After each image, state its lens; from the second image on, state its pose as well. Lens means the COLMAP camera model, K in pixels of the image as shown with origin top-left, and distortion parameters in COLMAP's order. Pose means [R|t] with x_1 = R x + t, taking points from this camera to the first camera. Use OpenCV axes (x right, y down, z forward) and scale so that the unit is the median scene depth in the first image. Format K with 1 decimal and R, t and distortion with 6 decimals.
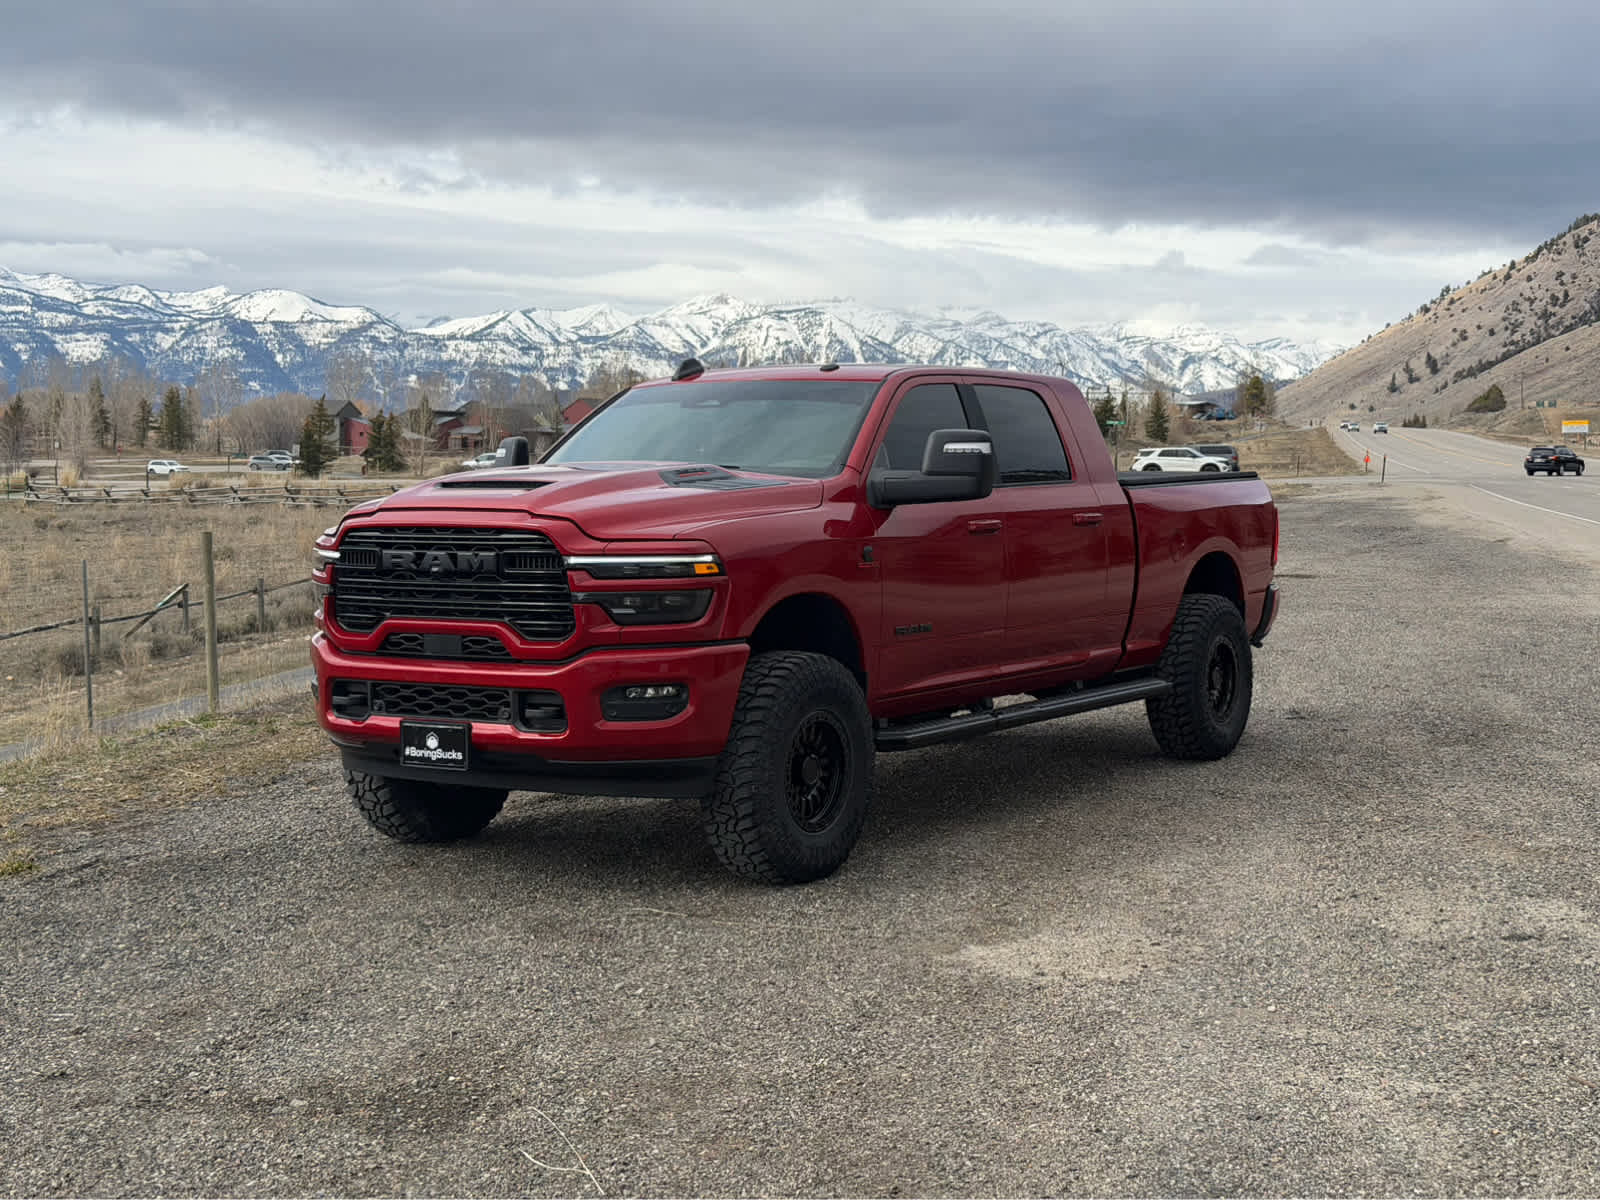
lens RADIAL K [[2202.6, 0, 820.9], [0, 2202.6, 641.7], [0, 0, 1]] dist [0.165973, -0.351192]
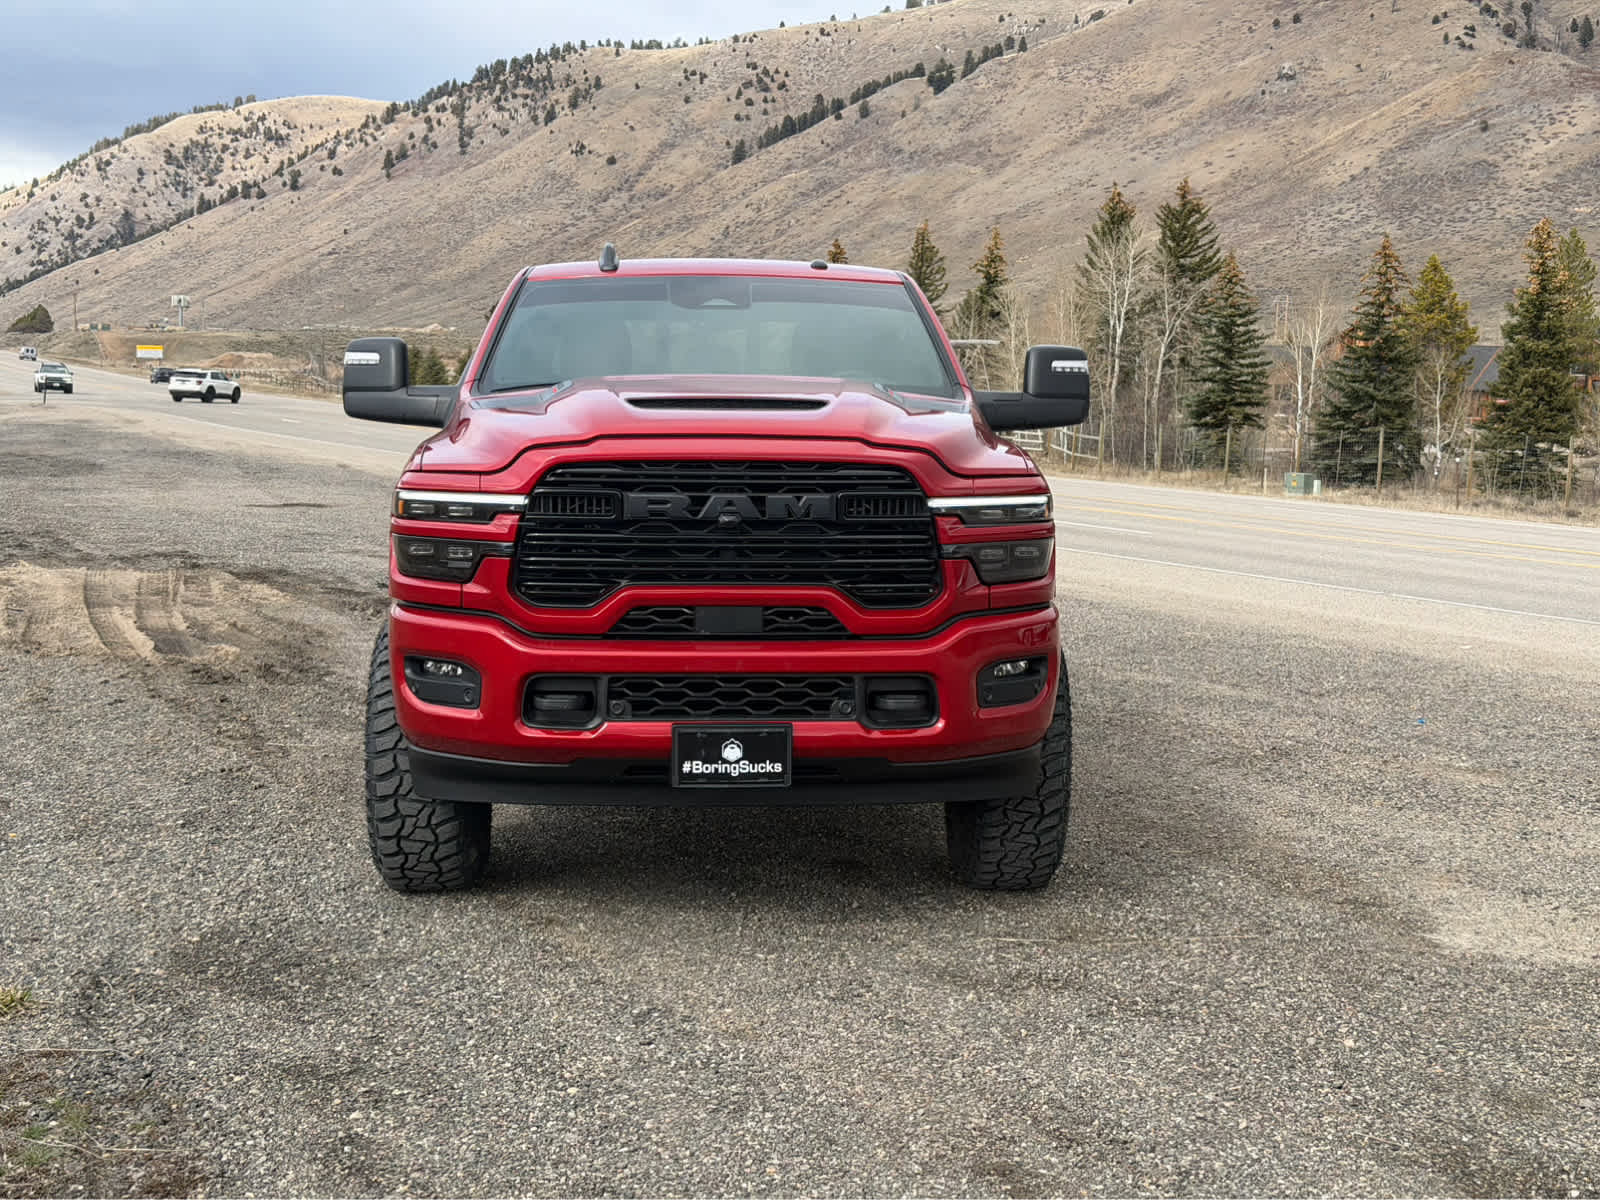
lens RADIAL K [[2202.6, 0, 820.9], [0, 2202.6, 641.7], [0, 0, 1]] dist [0.165973, -0.351192]
pose [[0.806078, -0.050641, 0.589639, -0.570971], [0.030695, 0.998569, 0.043801, -0.022434], [-0.591013, -0.017208, 0.806479, 0.378151]]
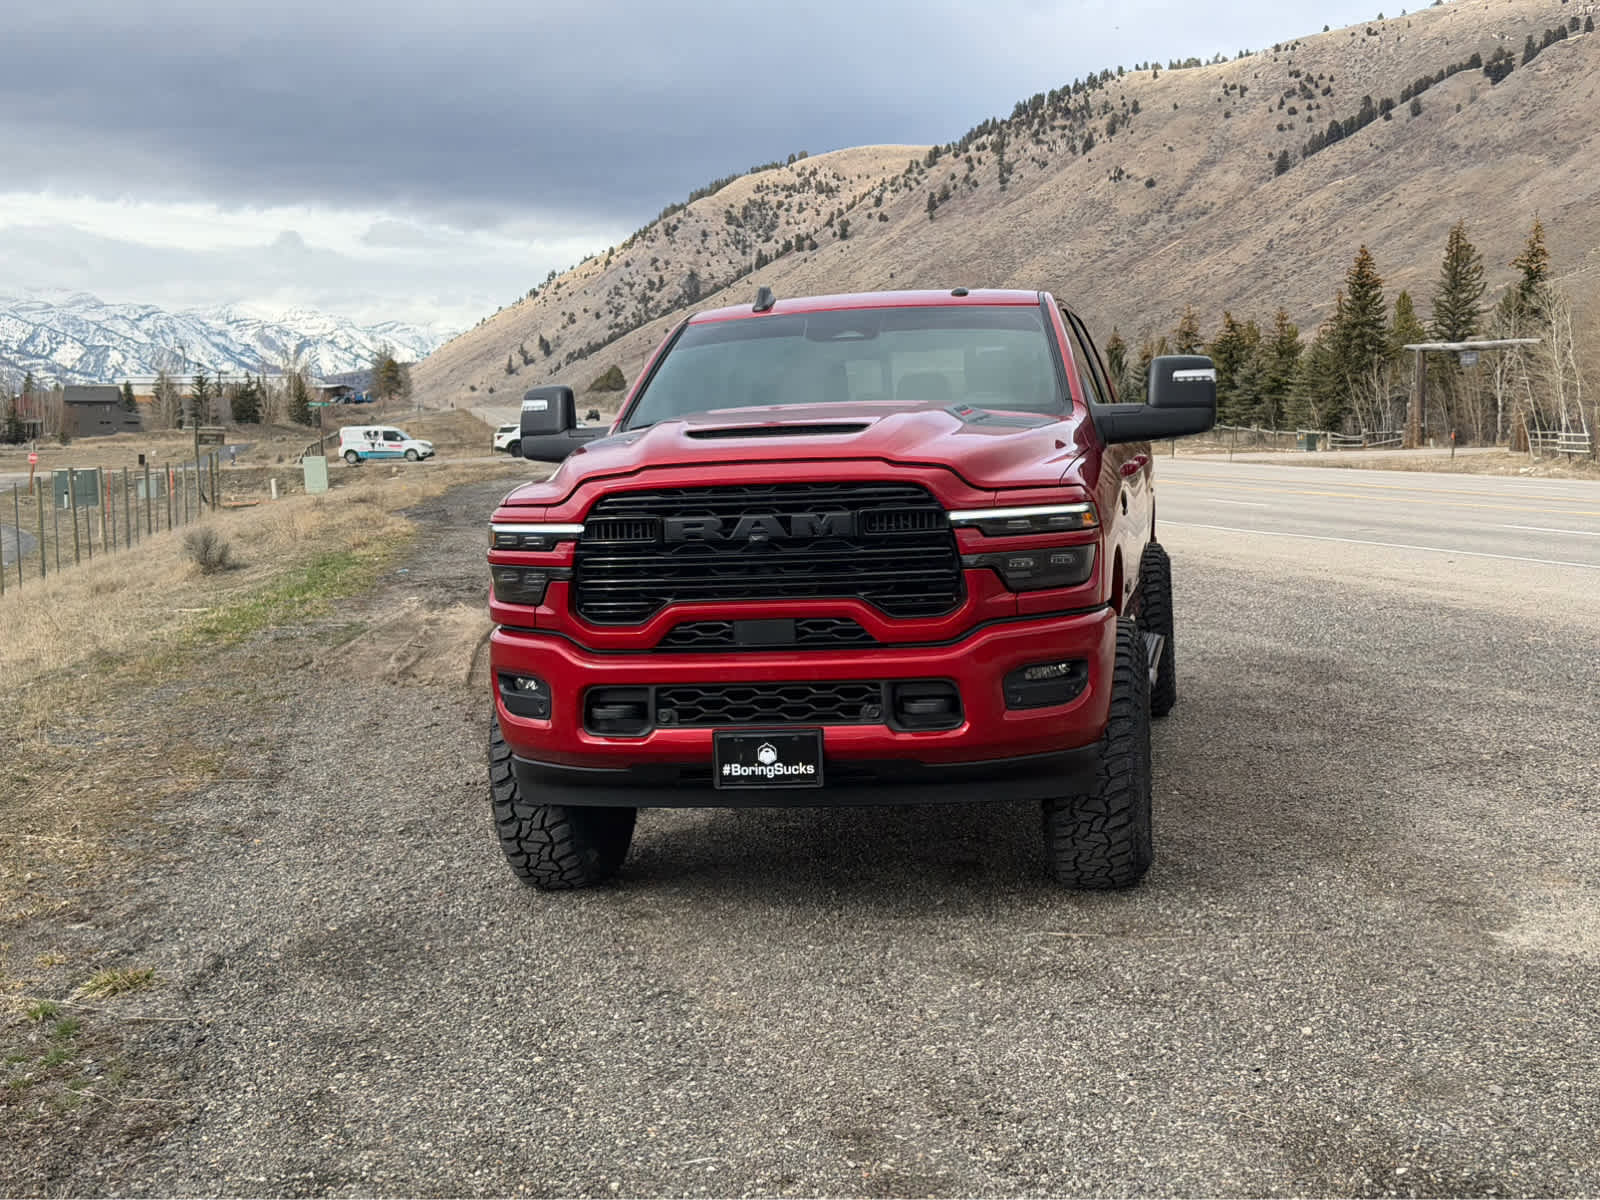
lens RADIAL K [[2202.6, 0, 820.9], [0, 2202.6, 641.7], [0, 0, 1]] dist [0.165973, -0.351192]
pose [[0.924576, -0.067347, 0.374998, -0.440821], [0.064582, 0.997713, 0.019952, -0.009661], [-0.375484, 0.005770, 0.926811, 0.252629]]
